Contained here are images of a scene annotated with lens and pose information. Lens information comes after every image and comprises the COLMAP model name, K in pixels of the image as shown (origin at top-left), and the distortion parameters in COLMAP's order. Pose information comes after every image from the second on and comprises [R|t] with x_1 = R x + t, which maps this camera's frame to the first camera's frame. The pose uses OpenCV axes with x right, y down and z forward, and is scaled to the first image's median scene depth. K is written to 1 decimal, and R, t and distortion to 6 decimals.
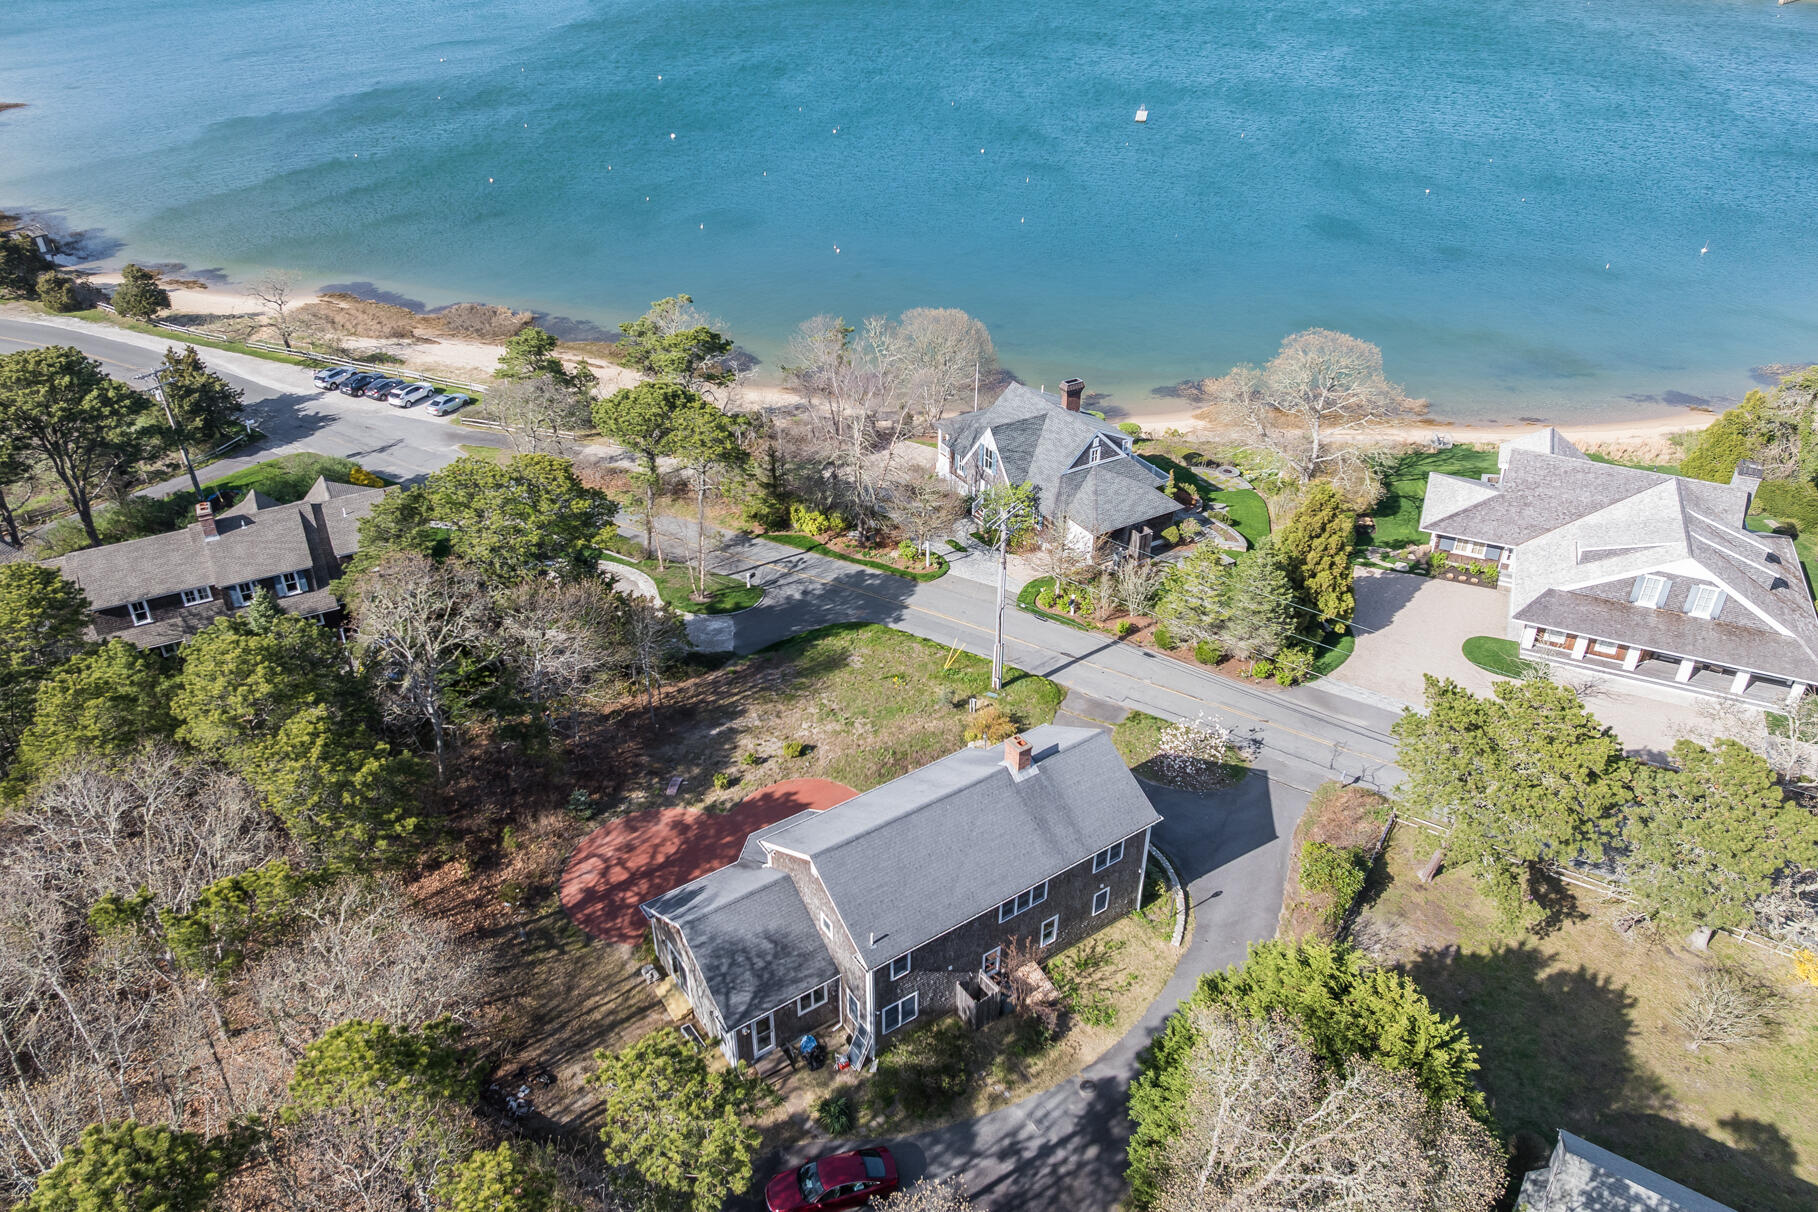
lens RADIAL K [[1303.3, 0, 912.6], [0, 1303.3, 564.8], [0, 0, 1]] dist [-0.000155, -0.056213]
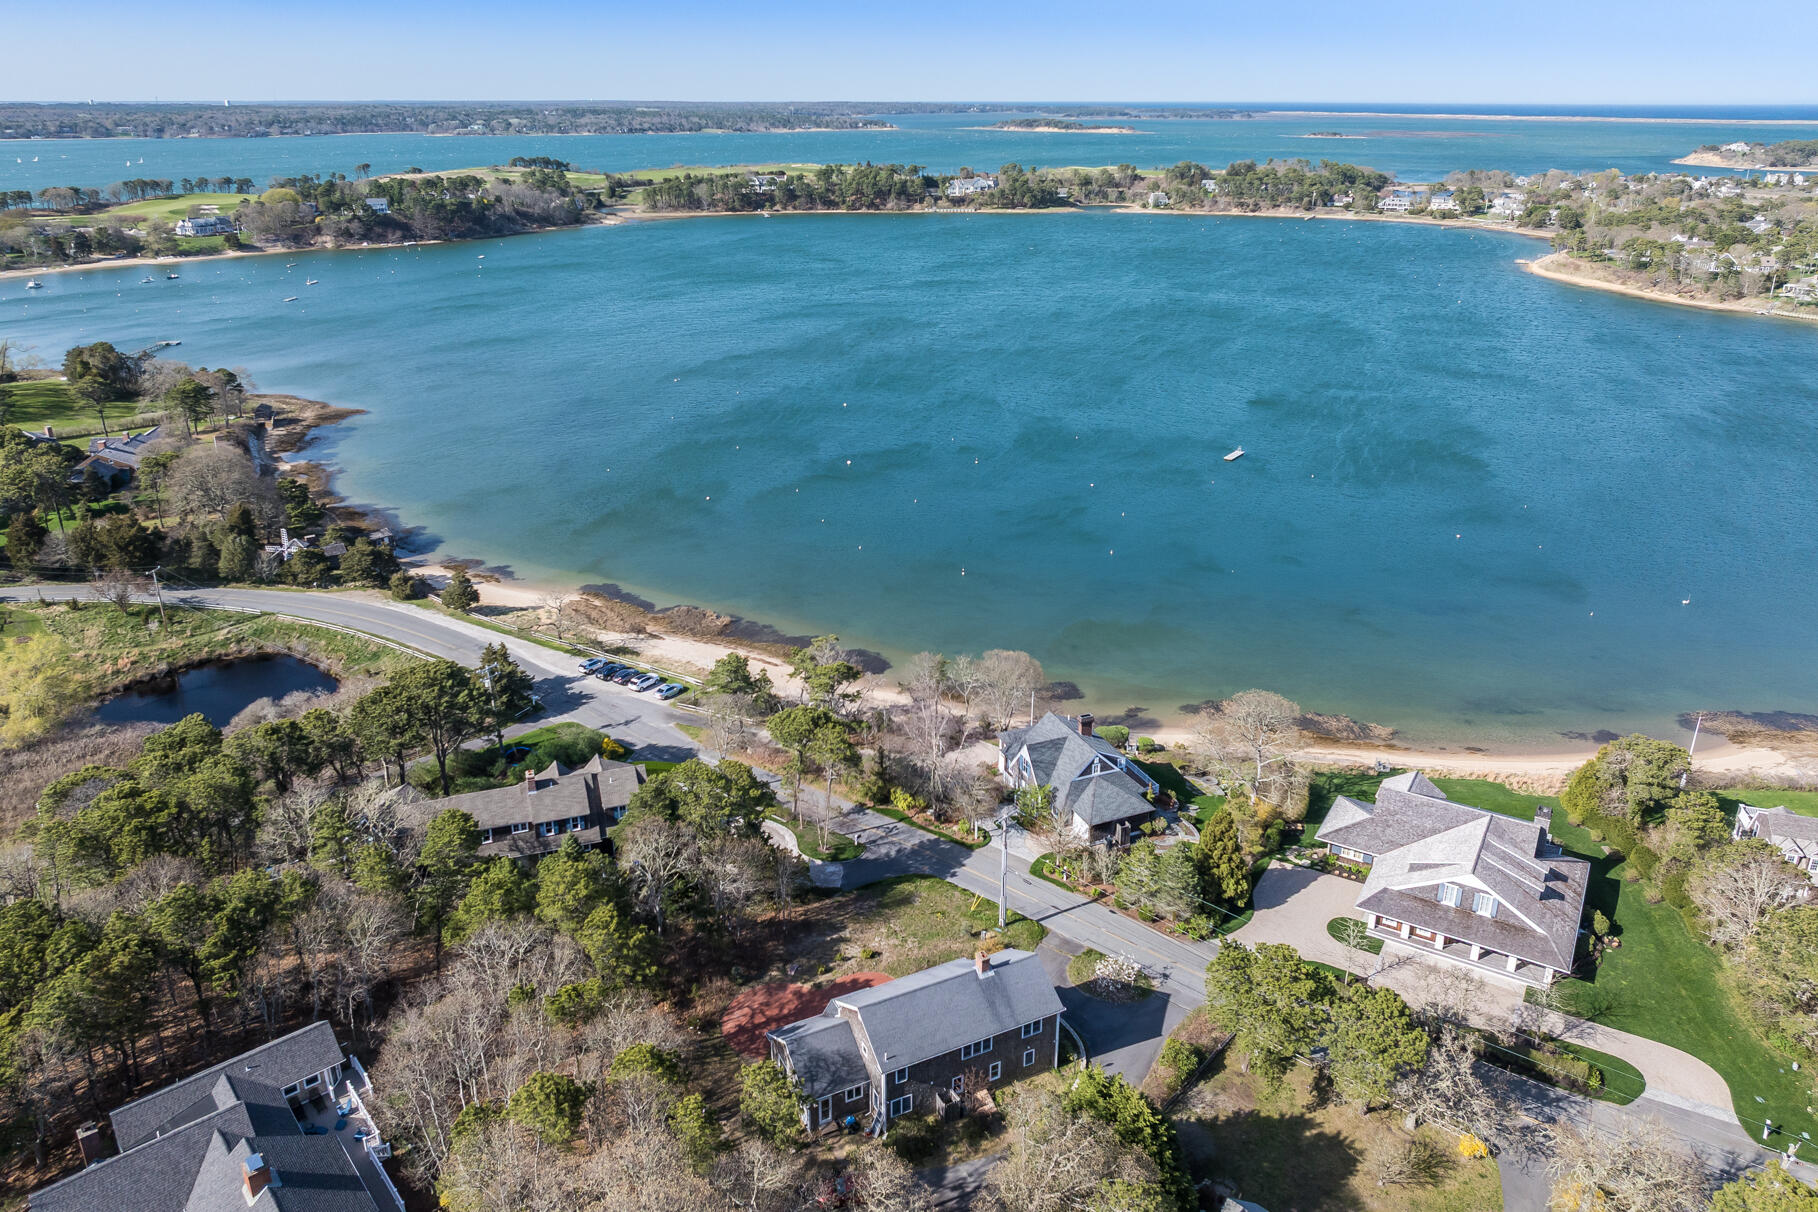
lens RADIAL K [[1289.6, 0, 918.2], [0, 1289.6, 519.5], [0, 0, 1]] dist [0.004128, -0.022437]
pose [[0.990777, 0.041868, -0.128869, 0.134886], [-0.068203, 0.975895, -0.207308, -0.049957], [0.117083, 0.214185, 0.969751, -0.578825]]
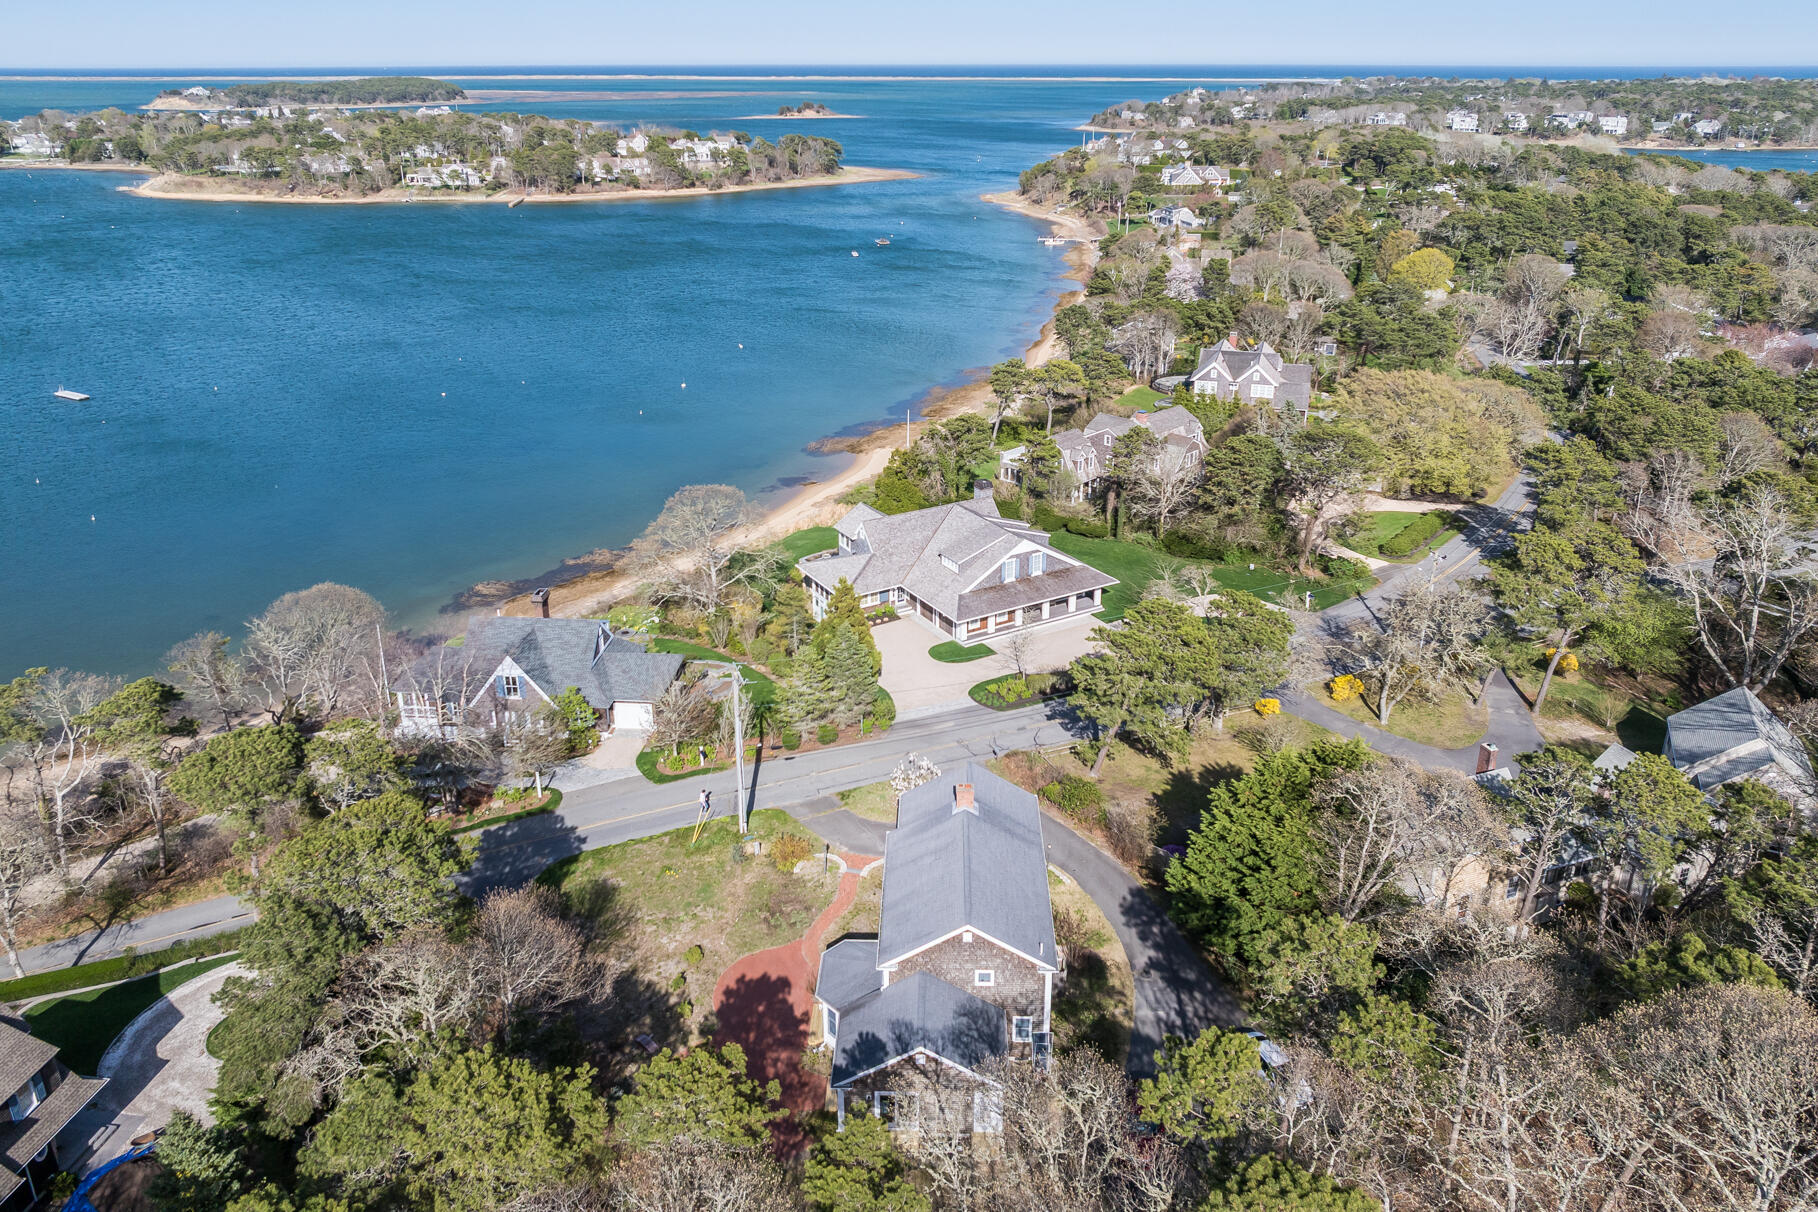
lens RADIAL K [[1289.6, 0, 918.2], [0, 1289.6, 519.5], [0, 0, 1]] dist [0.004128, -0.022437]
pose [[0.577211, -0.279379, 0.767317, -0.591449], [0.421816, 0.906591, 0.012780, -0.092906], [-0.699213, 0.316289, 0.641141, 0.105538]]
